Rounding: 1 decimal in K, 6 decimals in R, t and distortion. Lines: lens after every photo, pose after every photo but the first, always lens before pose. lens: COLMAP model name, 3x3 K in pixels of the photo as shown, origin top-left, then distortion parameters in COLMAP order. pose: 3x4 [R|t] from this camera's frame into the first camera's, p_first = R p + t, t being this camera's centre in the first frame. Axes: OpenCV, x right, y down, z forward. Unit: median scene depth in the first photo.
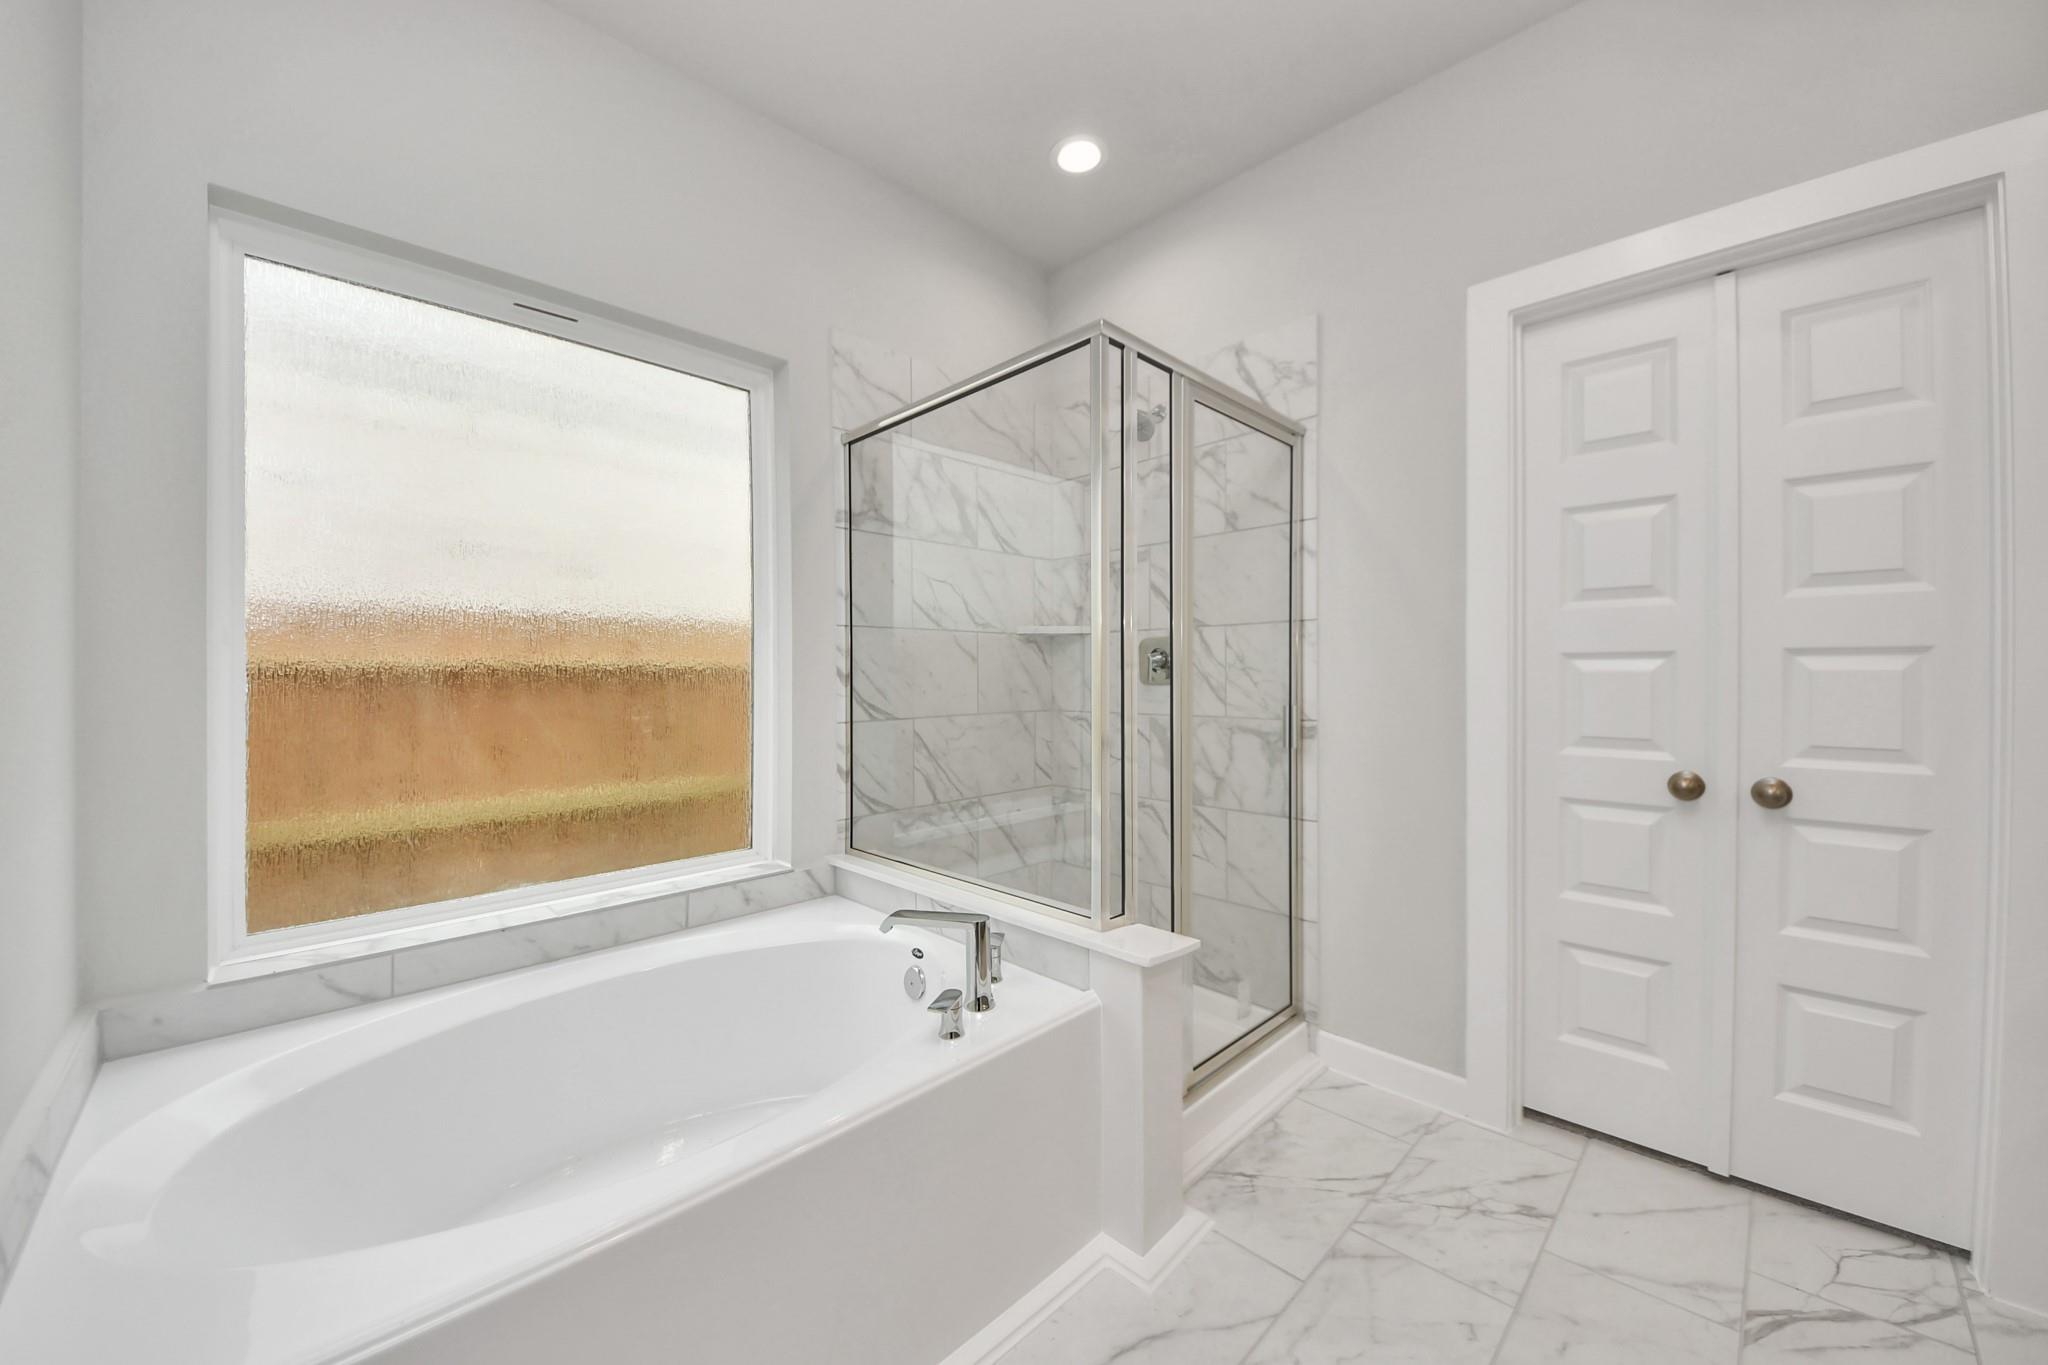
lens RADIAL K [[739.2, 0, 1014.3], [0, 739.2, 681.0], [0, 0, 1]] dist [0.016025, -0.006975]
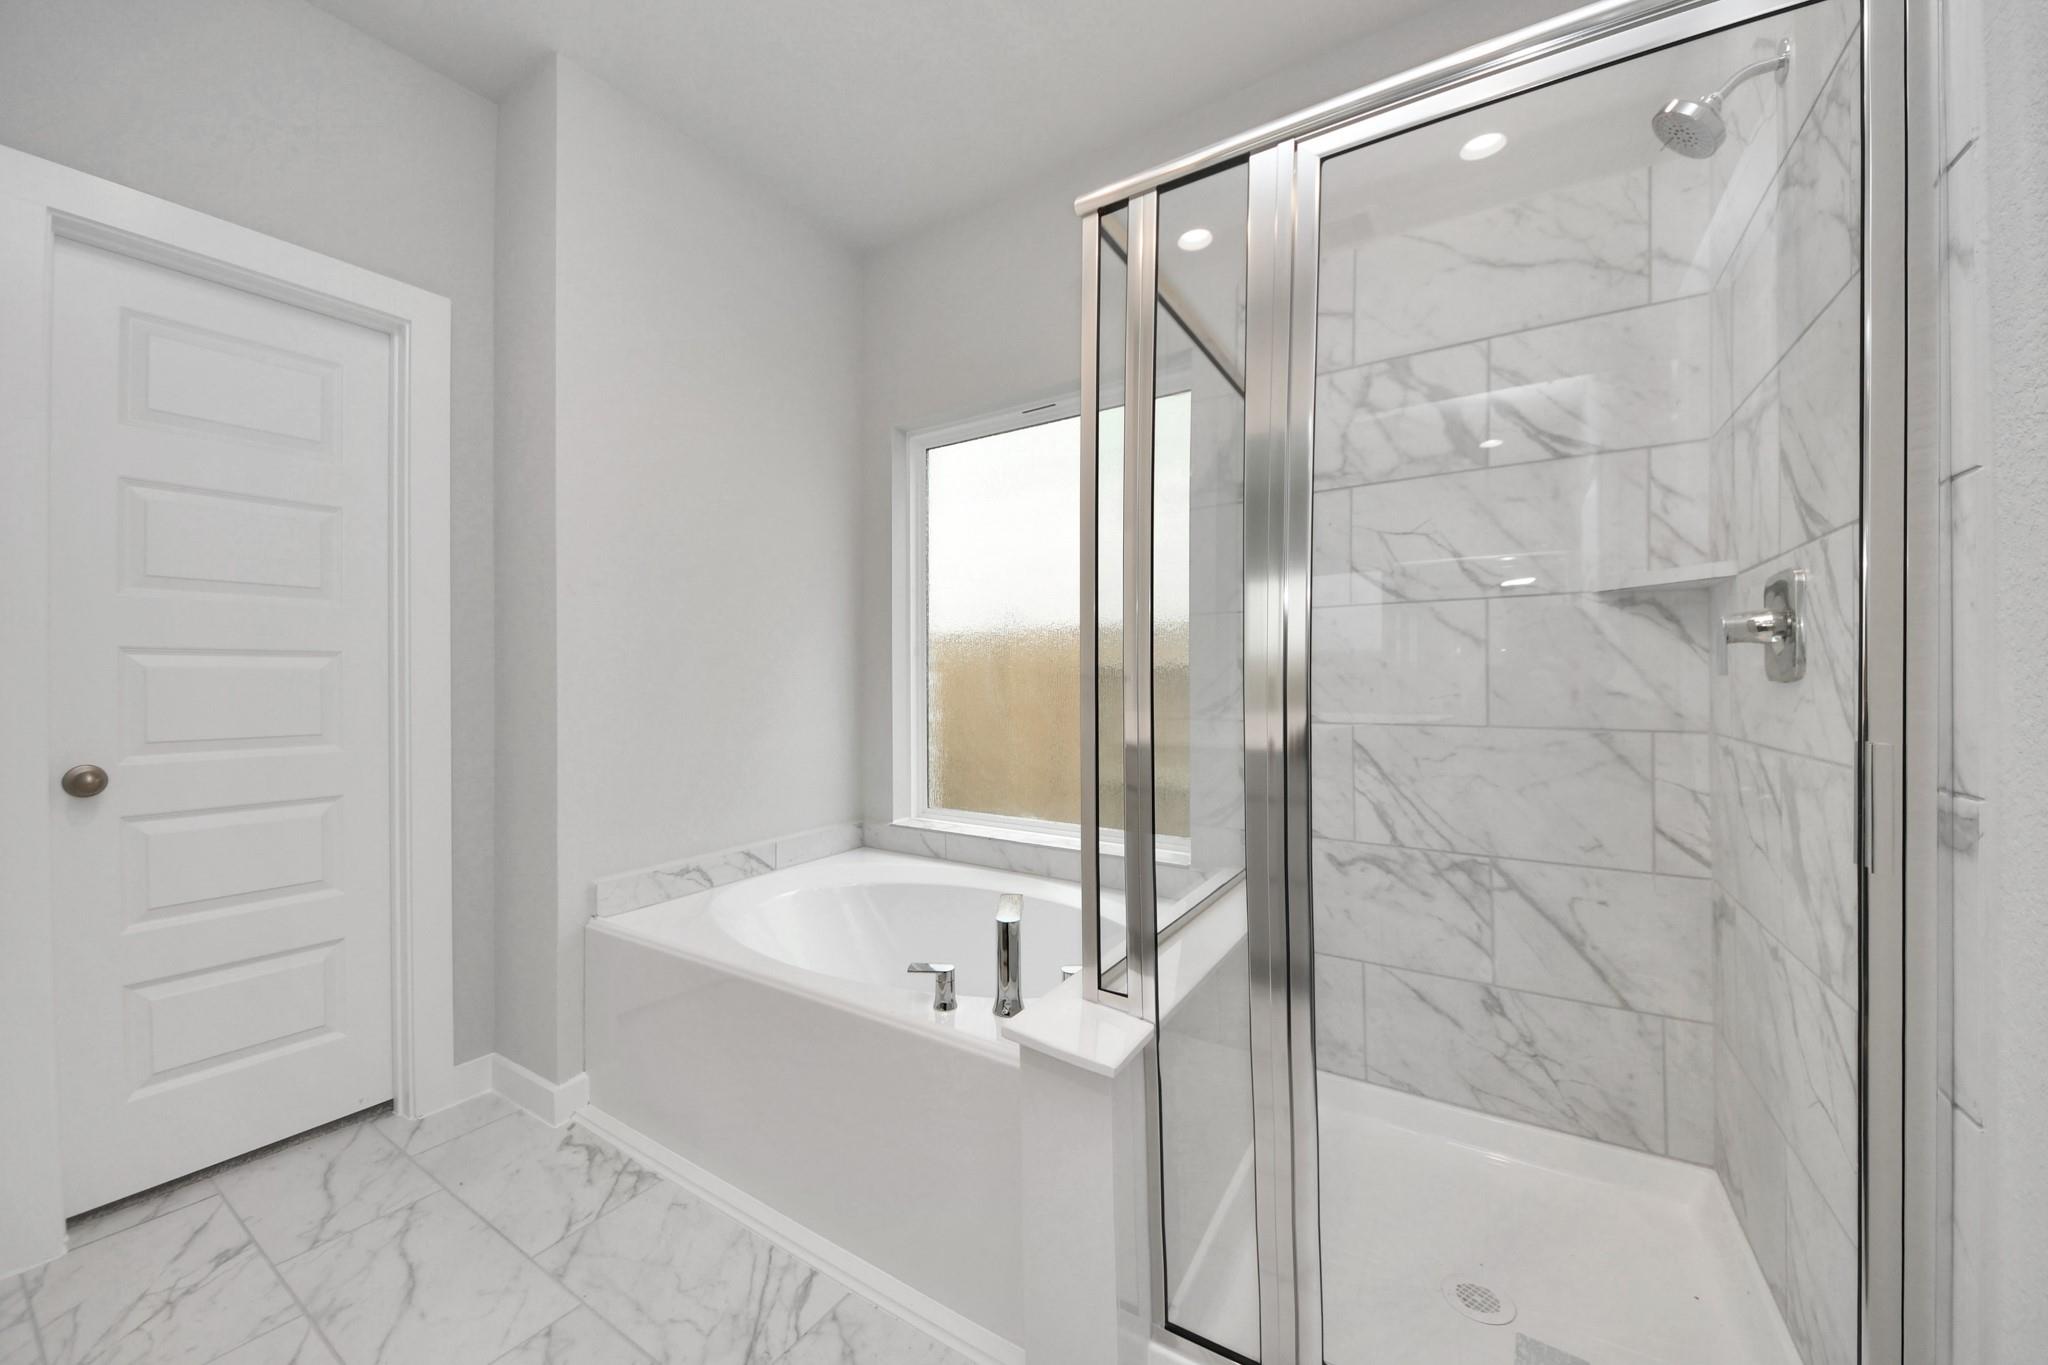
lens RADIAL K [[739.2, 0, 1014.3], [0, 739.2, 681.0], [0, 0, 1]] dist [0.016025, -0.006975]
pose [[0.213078, 0.001791, -0.977034, 0.518318], [-0.011700, 0.999931, -0.000719, 0.011417], [0.976965, 0.011585, 0.213084, 0.488589]]
